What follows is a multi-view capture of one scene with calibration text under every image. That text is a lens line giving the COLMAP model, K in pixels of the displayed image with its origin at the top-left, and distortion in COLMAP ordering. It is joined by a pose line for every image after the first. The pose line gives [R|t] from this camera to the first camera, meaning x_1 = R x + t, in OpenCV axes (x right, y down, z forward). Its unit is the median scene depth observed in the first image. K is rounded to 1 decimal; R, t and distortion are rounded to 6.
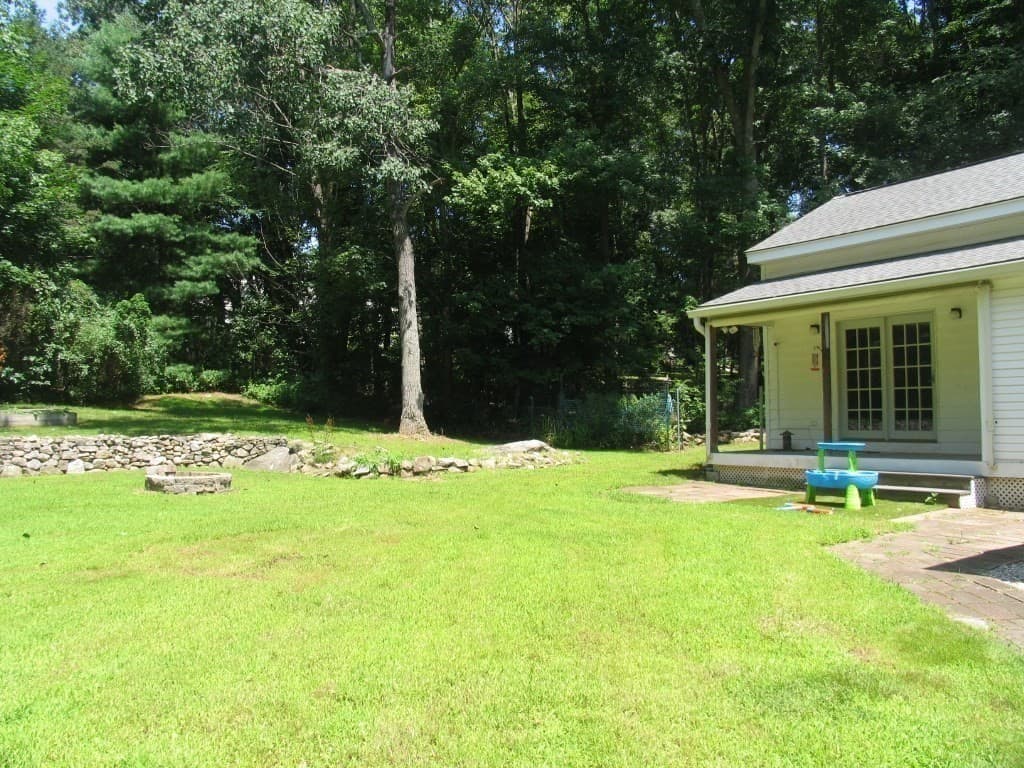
lens RADIAL K [[850.0, 0, 512.0], [0, 850.0, 384.0], [0, 0, 1]] dist [-0.129056, 0.002208]
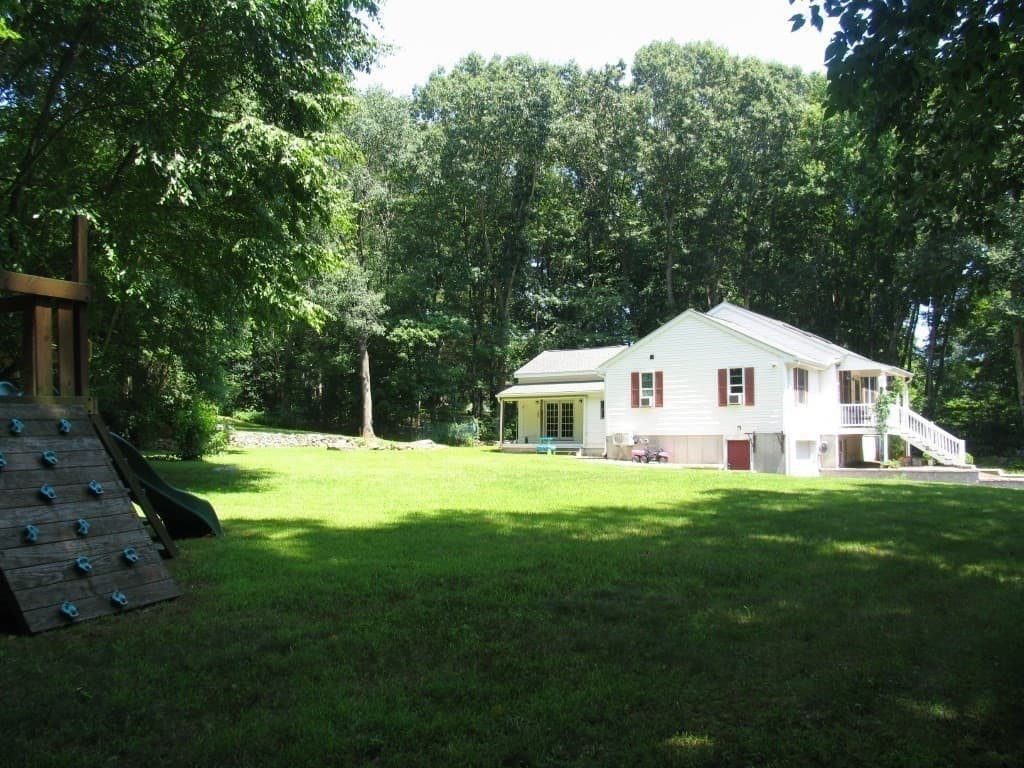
lens RADIAL K [[850.0, 0, 512.0], [0, 850.0, 384.0], [0, 0, 1]] dist [-0.129056, 0.002208]
pose [[0.935488, 0.041472, 0.350916, -0.773985], [-0.029991, 0.998824, -0.038092, -0.014748], [-0.352083, 0.025110, 0.935632, -1.775882]]
